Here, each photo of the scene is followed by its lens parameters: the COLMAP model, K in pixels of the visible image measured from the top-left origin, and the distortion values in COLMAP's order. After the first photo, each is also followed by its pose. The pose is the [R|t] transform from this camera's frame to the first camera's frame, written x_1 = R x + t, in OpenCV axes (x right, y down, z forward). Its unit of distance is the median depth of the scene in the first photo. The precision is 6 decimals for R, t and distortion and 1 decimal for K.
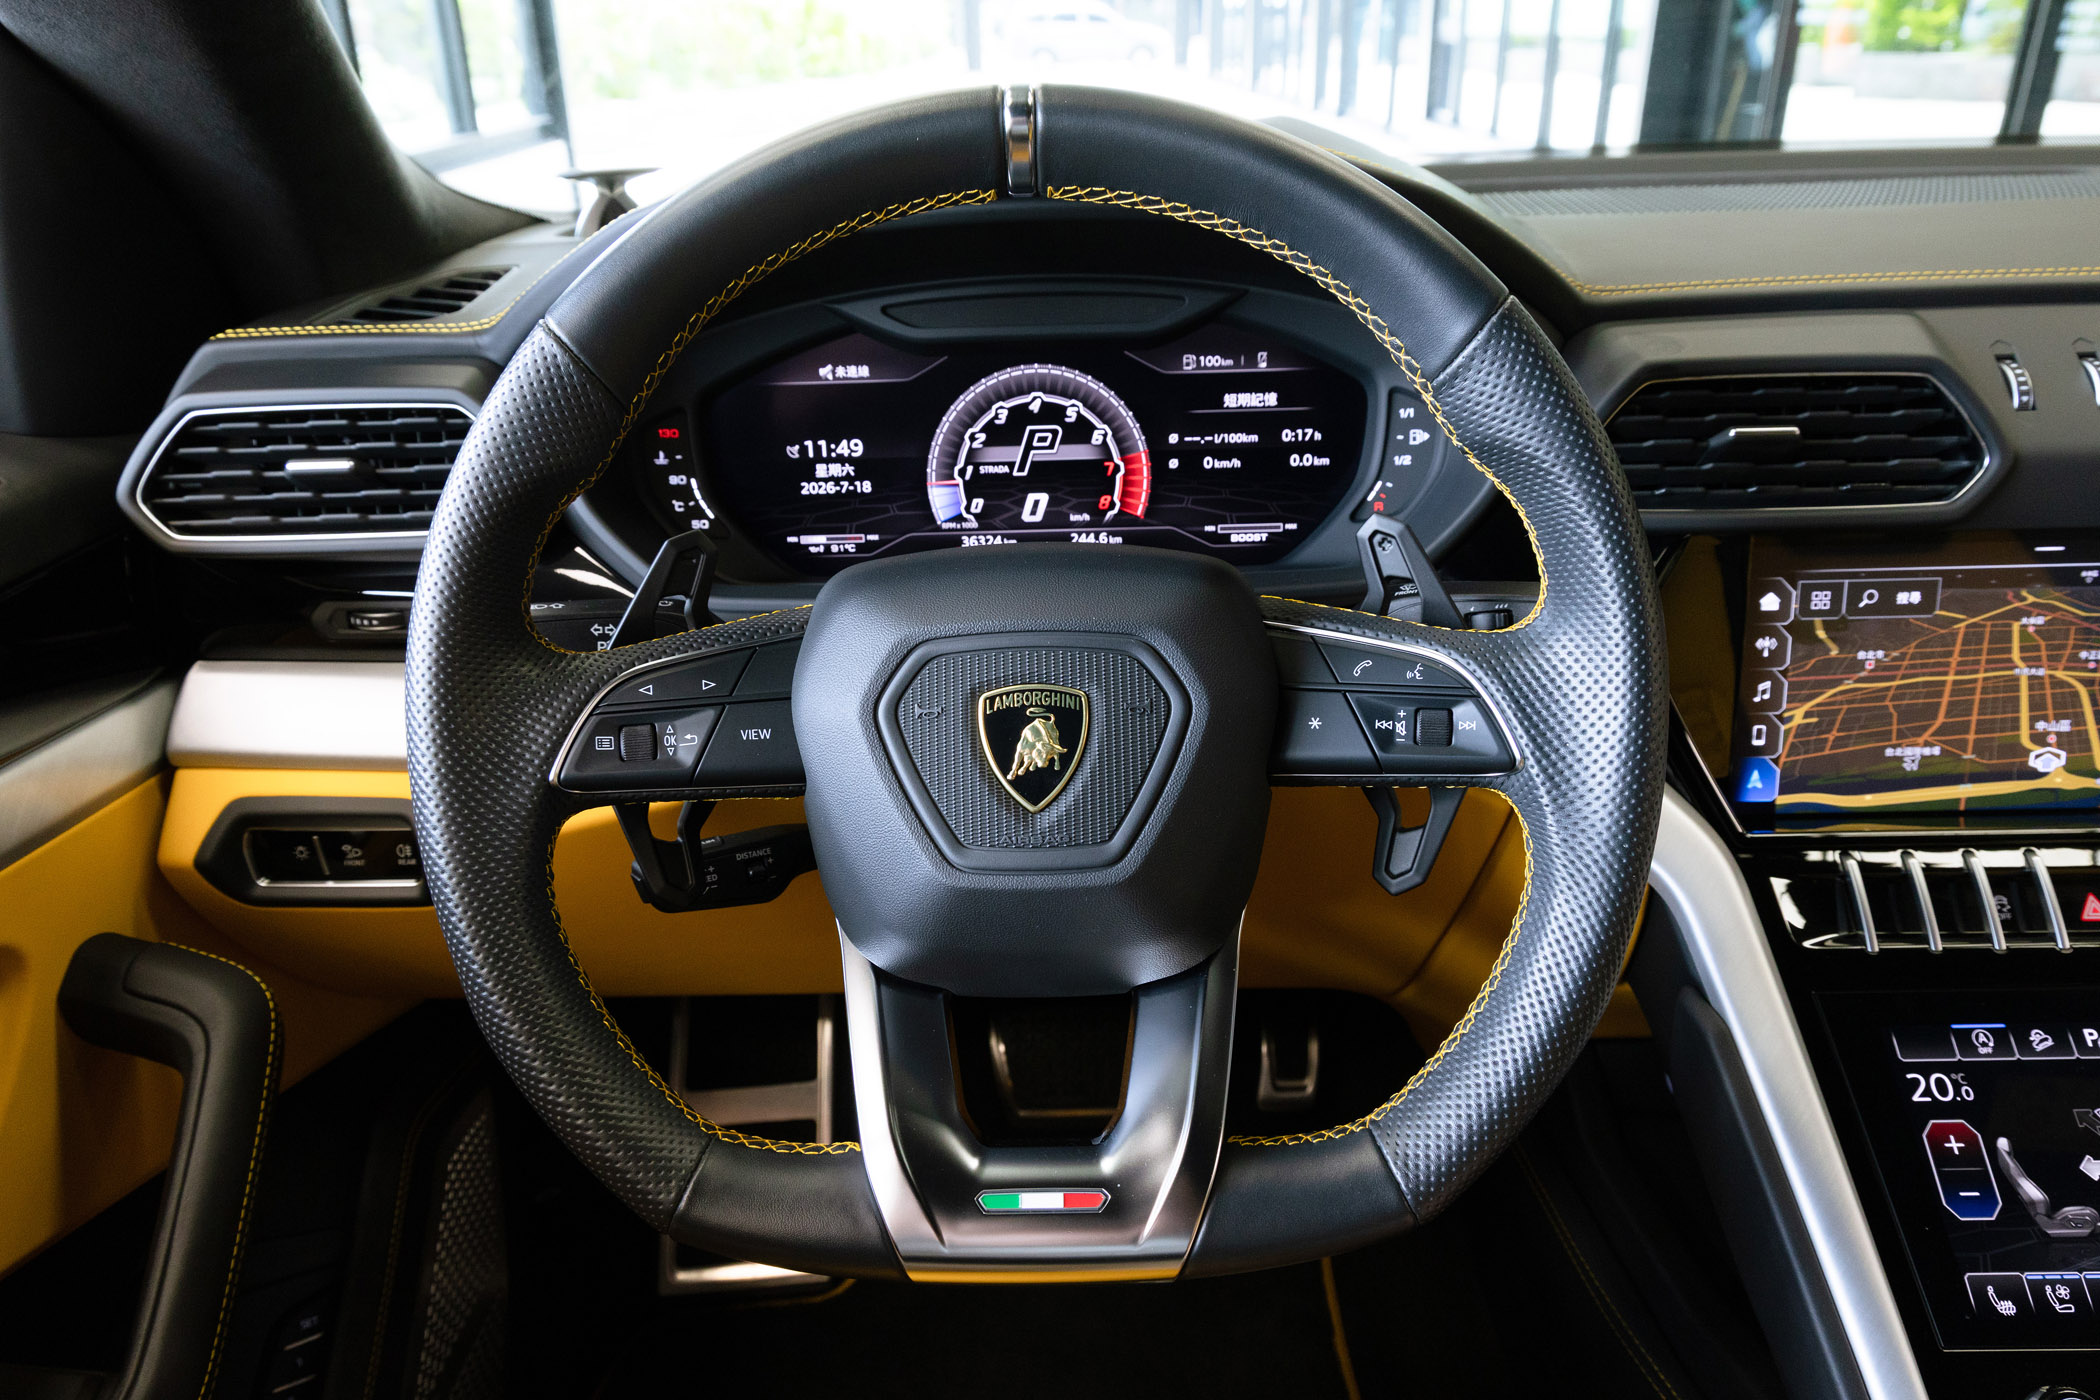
lens RADIAL K [[1525.8, 0, 1038.6], [0, 1525.8, 716.4], [0, 0, 1]] dist [0.005478, 0.004776]
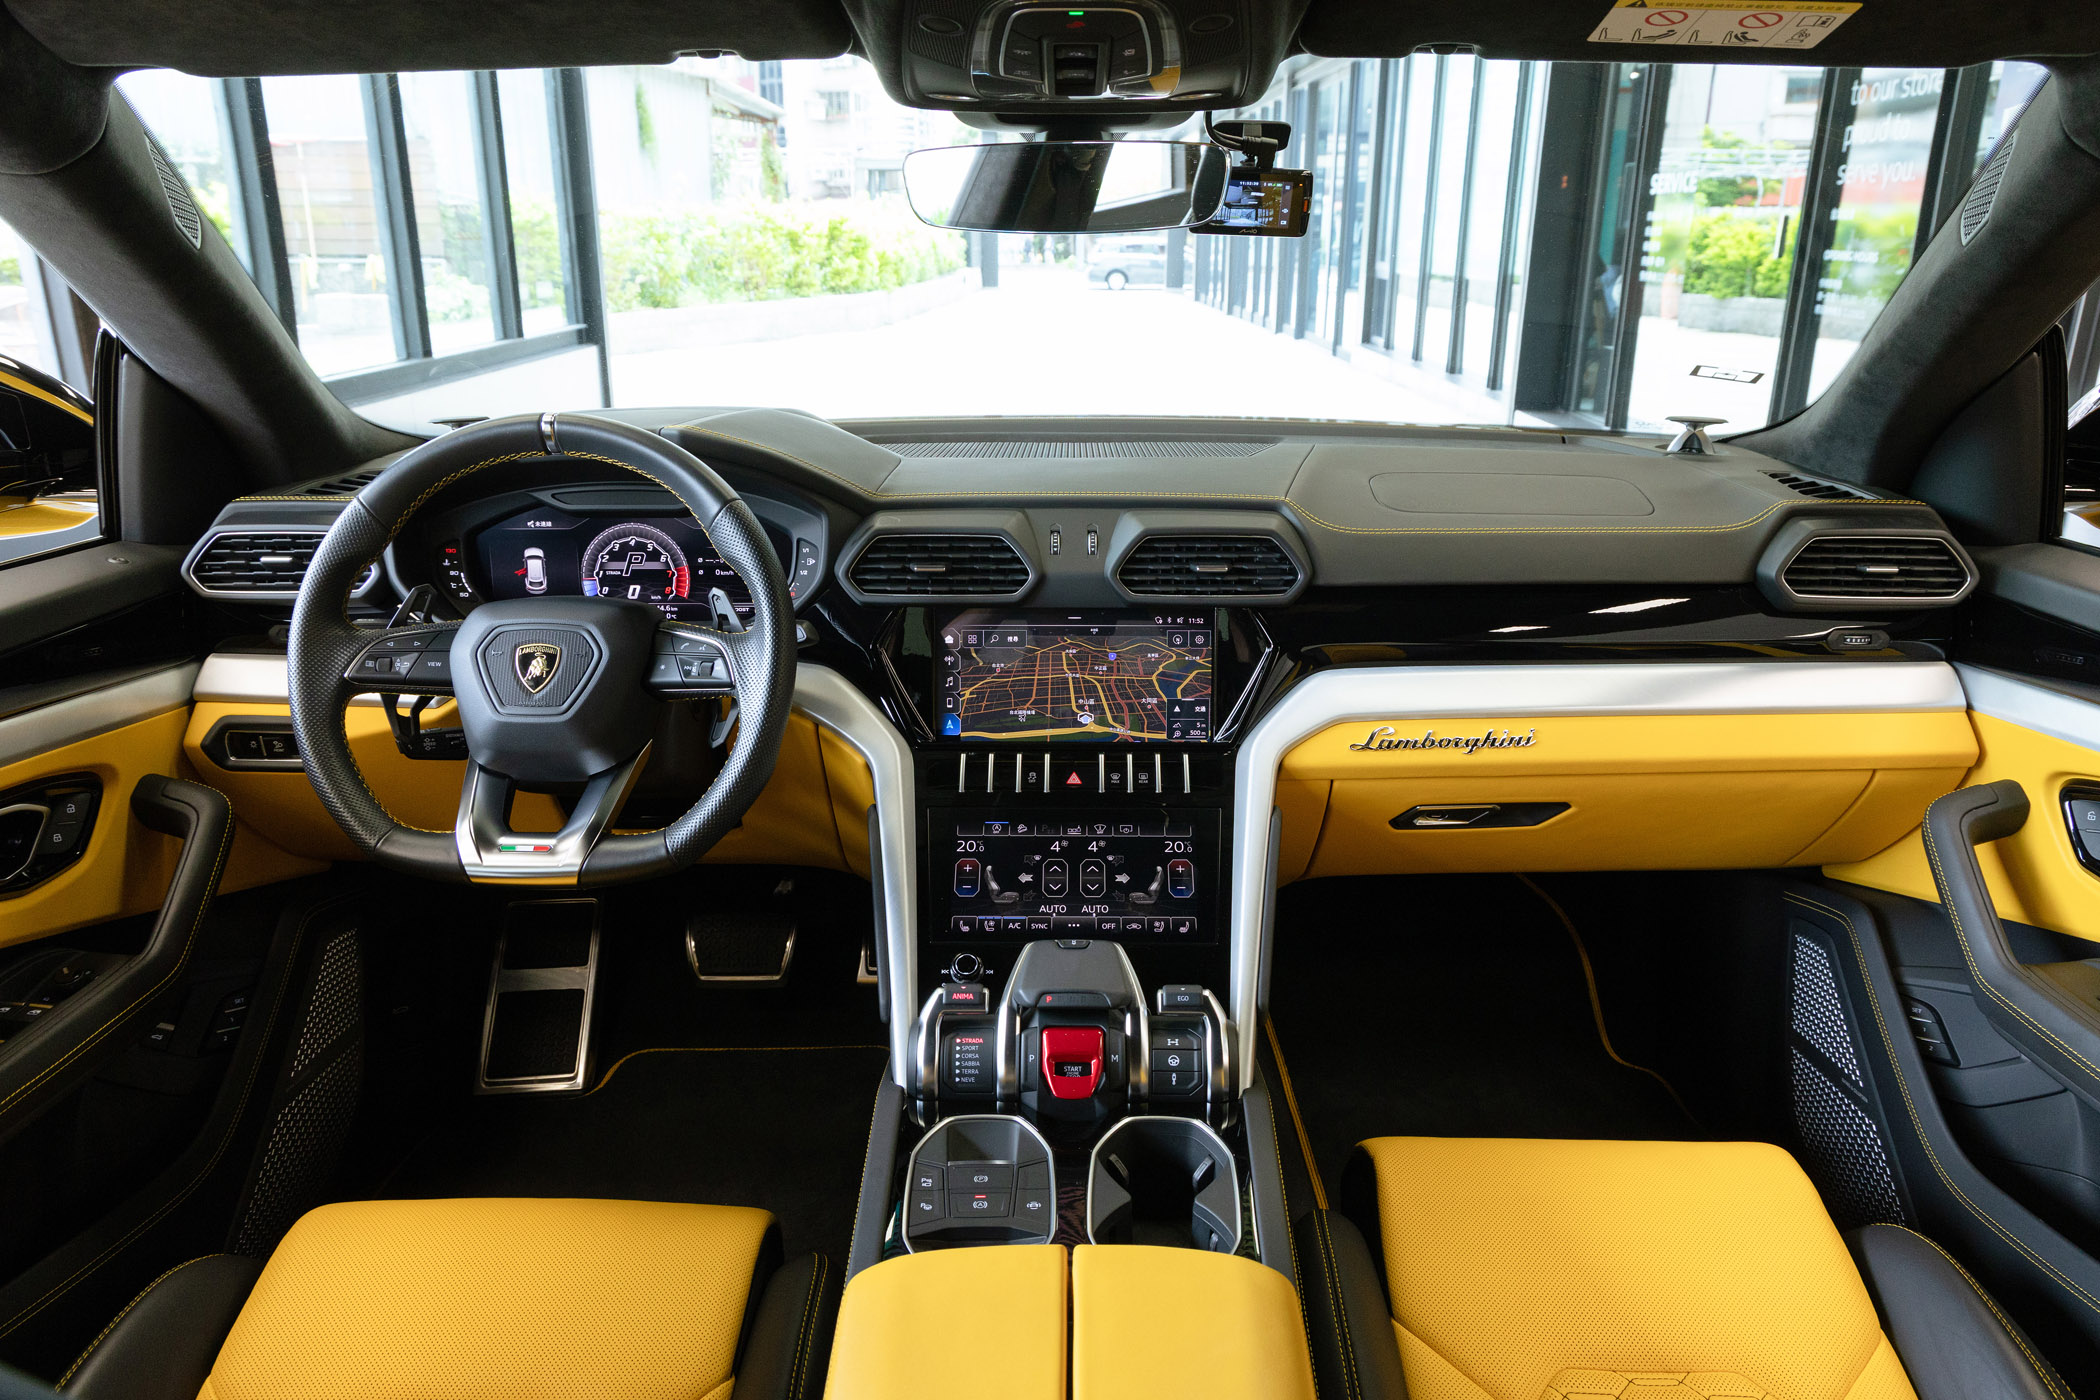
lens RADIAL K [[1525.8, 0, 1105.5], [0, 1525.8, 703.2], [0, 0, 1]] dist [0.005478, 0.004776]
pose [[0.999667, 0.025346, 0.004858, 0.636851], [-0.024539, 0.991835, -0.125145, 0.255970], [-0.007990, 0.124984, 0.992127, -1.032864]]
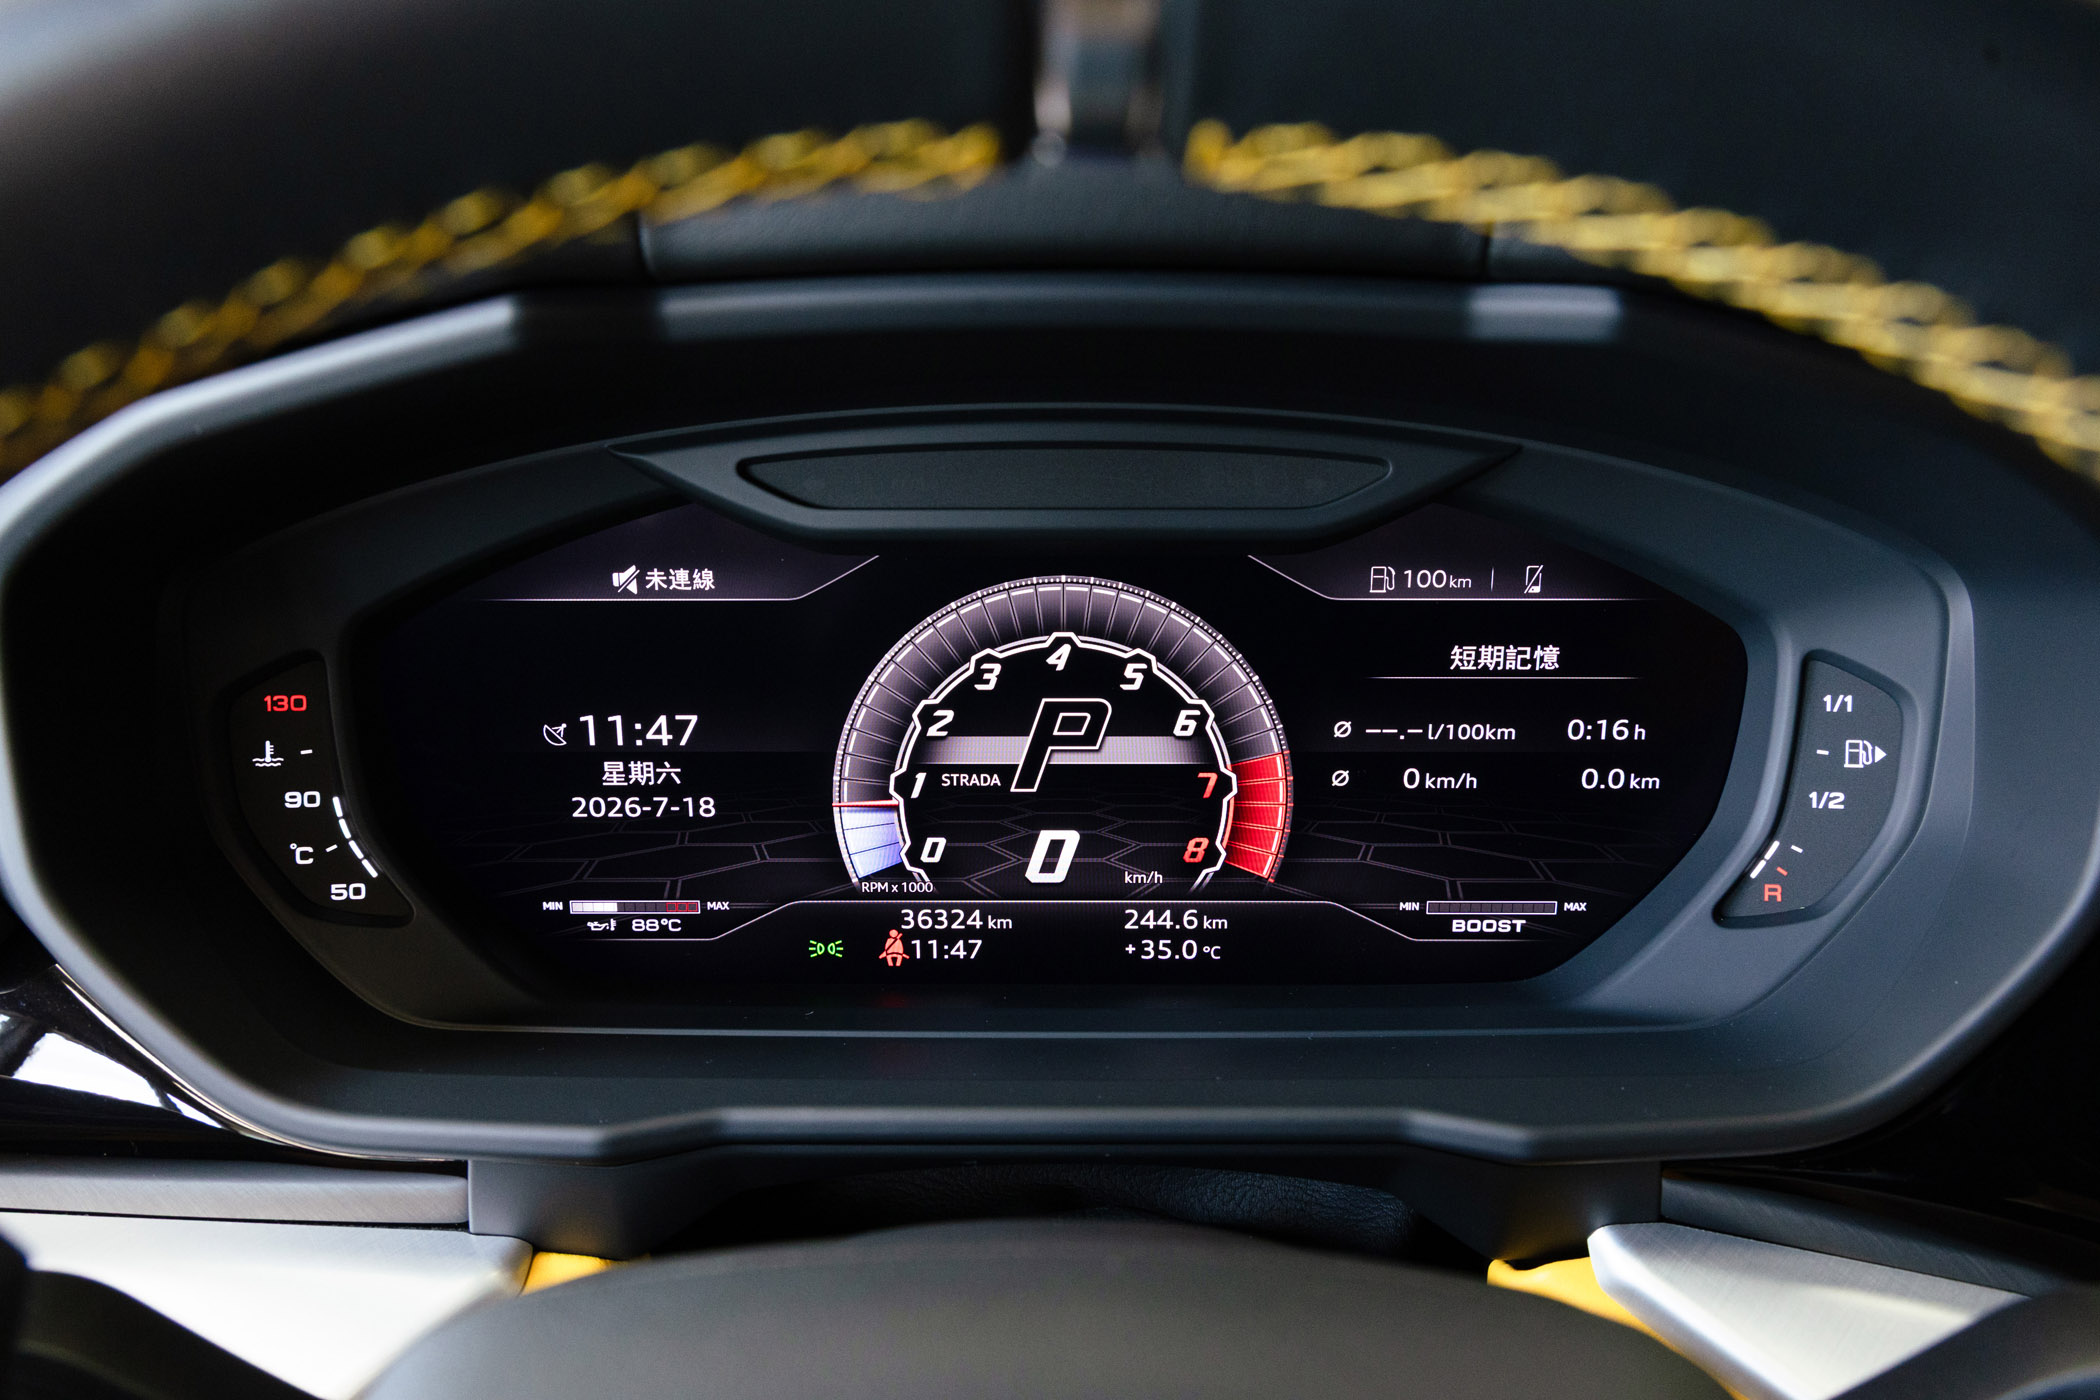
lens RADIAL K [[1911.9, 0, 1044.8], [0, 1911.9, 686.1], [0, 0, 1]] dist [0.008416, -0.000603]
pose [[0.999607, 0.026040, 0.010413, -0.012870], [-0.025575, 0.998767, -0.042545, -0.169743], [-0.011508, 0.042262, 0.999040, 0.399051]]
